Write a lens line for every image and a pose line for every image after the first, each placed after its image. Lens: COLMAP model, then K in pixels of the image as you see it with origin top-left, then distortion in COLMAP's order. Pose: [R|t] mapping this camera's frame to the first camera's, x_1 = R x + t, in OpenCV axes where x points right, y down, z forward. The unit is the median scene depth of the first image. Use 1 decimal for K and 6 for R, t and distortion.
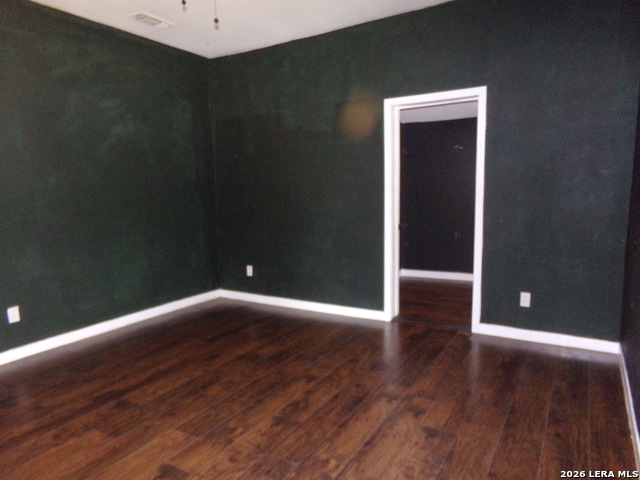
lens RADIAL K [[433.7, 0, 319.6], [0, 433.7, 245.2], [0, 0, 1]] dist [-0.121446, 0.173449]
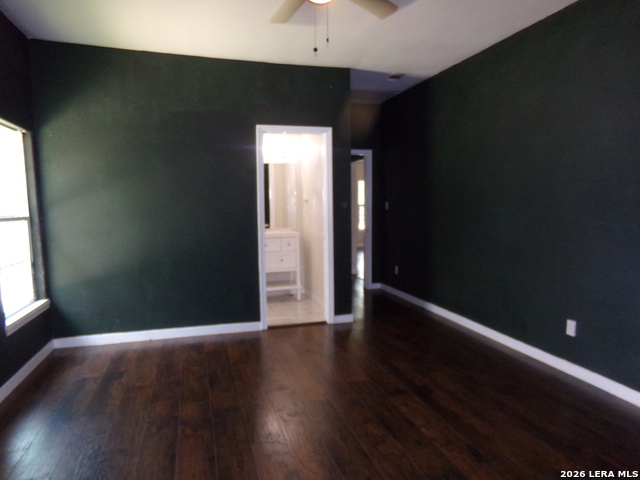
lens RADIAL K [[433.7, 0, 319.6], [0, 433.7, 245.2], [0, 0, 1]] dist [-0.121446, 0.173449]
pose [[-0.669104, 0.098327, -0.736635, 0.473388], [-0.087741, 0.973824, 0.209685, -0.225546], [0.737971, 0.204934, -0.642963, 1.477145]]
